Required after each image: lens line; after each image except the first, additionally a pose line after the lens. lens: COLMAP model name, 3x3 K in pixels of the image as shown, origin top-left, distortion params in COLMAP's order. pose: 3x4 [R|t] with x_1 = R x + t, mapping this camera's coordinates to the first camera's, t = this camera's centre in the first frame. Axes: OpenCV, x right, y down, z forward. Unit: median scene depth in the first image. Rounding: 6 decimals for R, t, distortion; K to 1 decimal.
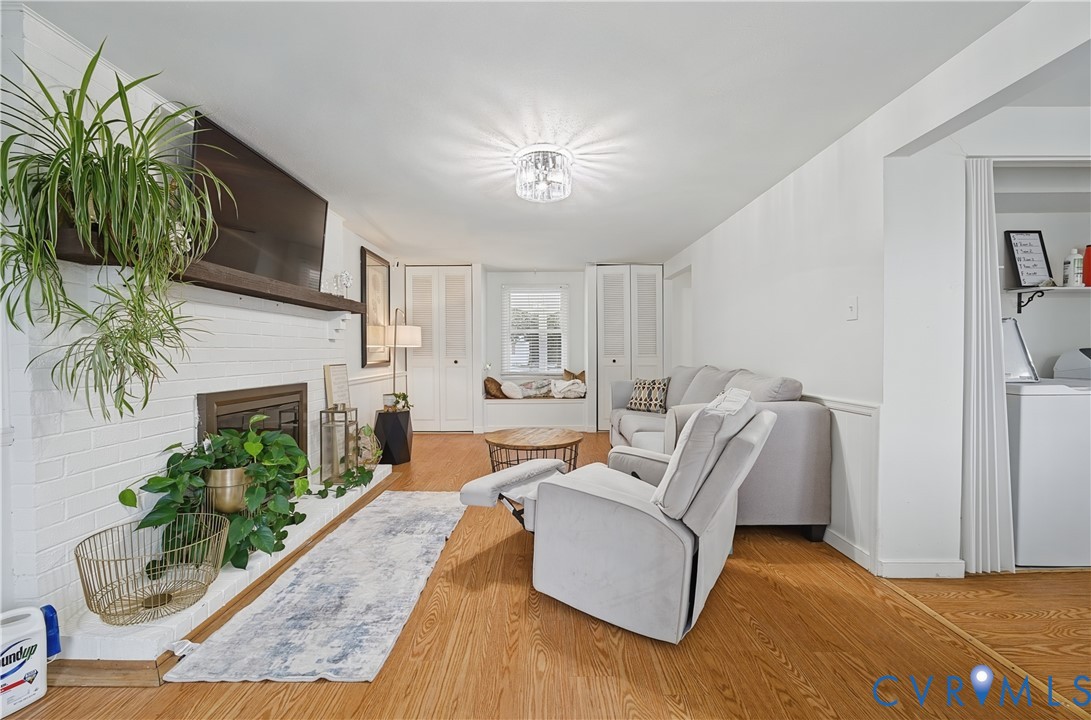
lens RADIAL K [[429.7, 0, 540.3], [0, 429.7, 357.6], [0, 0, 1]] dist [-0.006820, 0.001316]
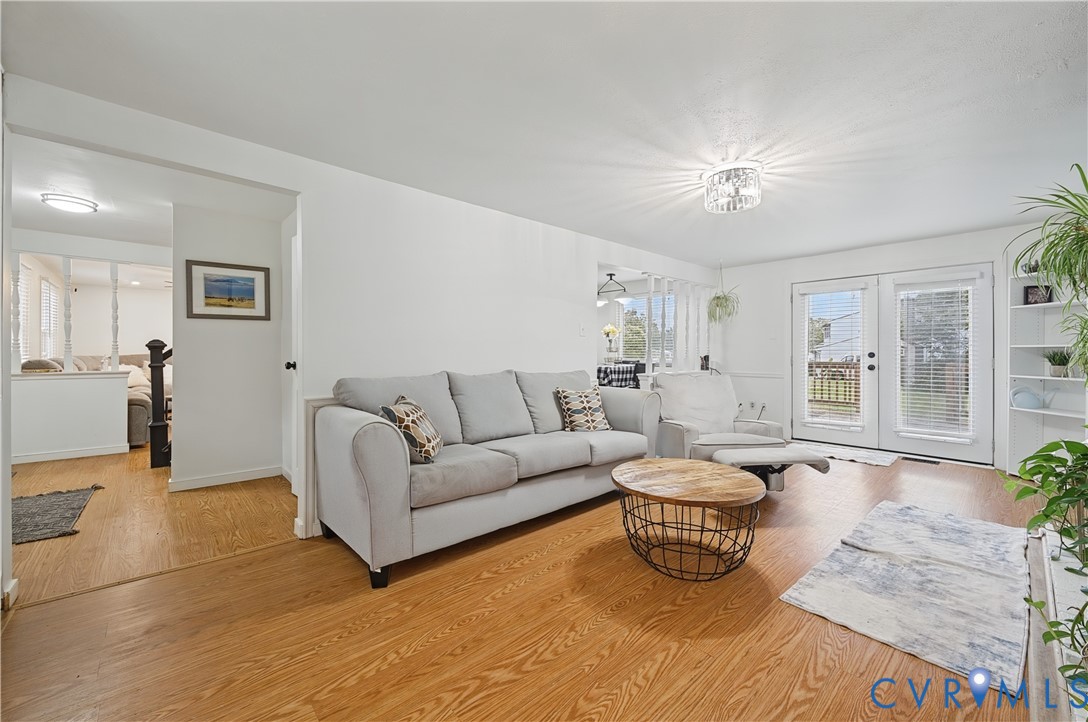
lens RADIAL K [[428.5, 0, 546.7], [0, 428.5, 352.3], [0, 0, 1]] dist [-0.006820, 0.001316]
pose [[-0.676118, 0.003482, 0.736785, -0.507391], [0.014270, 0.999863, 0.008370, -0.034018], [-0.736655, 0.016172, -0.676075, 2.267731]]
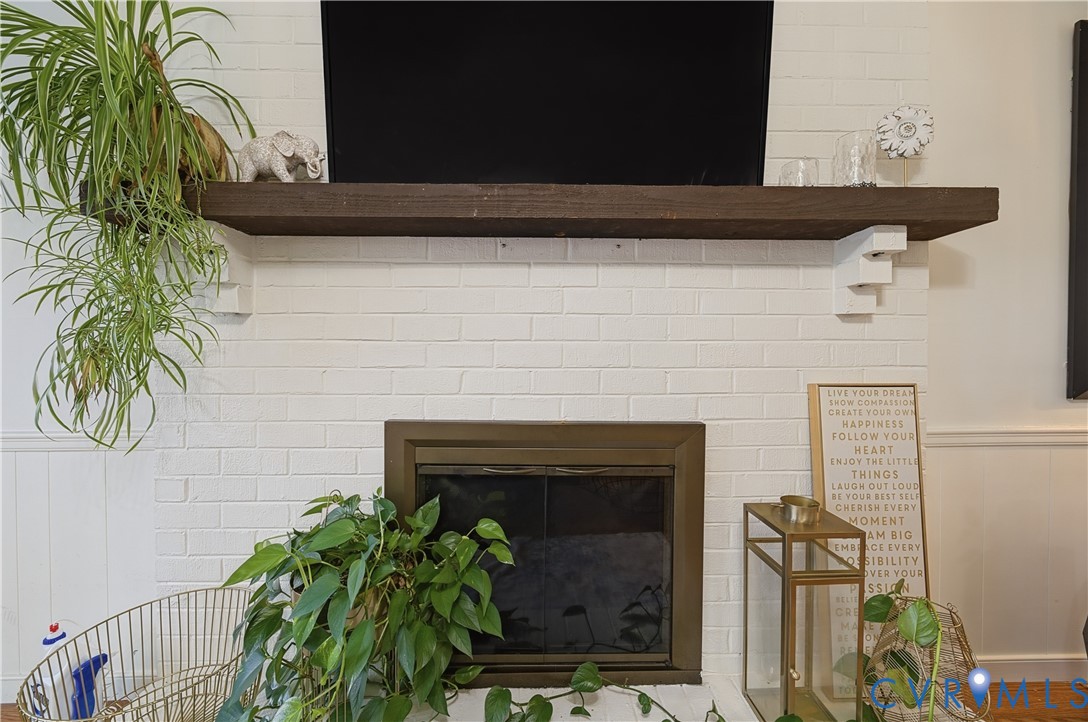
lens RADIAL K [[428.5, 0, 542.0], [0, 428.5, 356.9], [0, 0, 1]] dist [-0.006820, 0.001316]
pose [[0.032051, 0.025427, -0.999163, -0.189750], [-0.013945, 0.999590, 0.024991, -0.018094], [0.999389, 0.013132, 0.032393, 1.093724]]
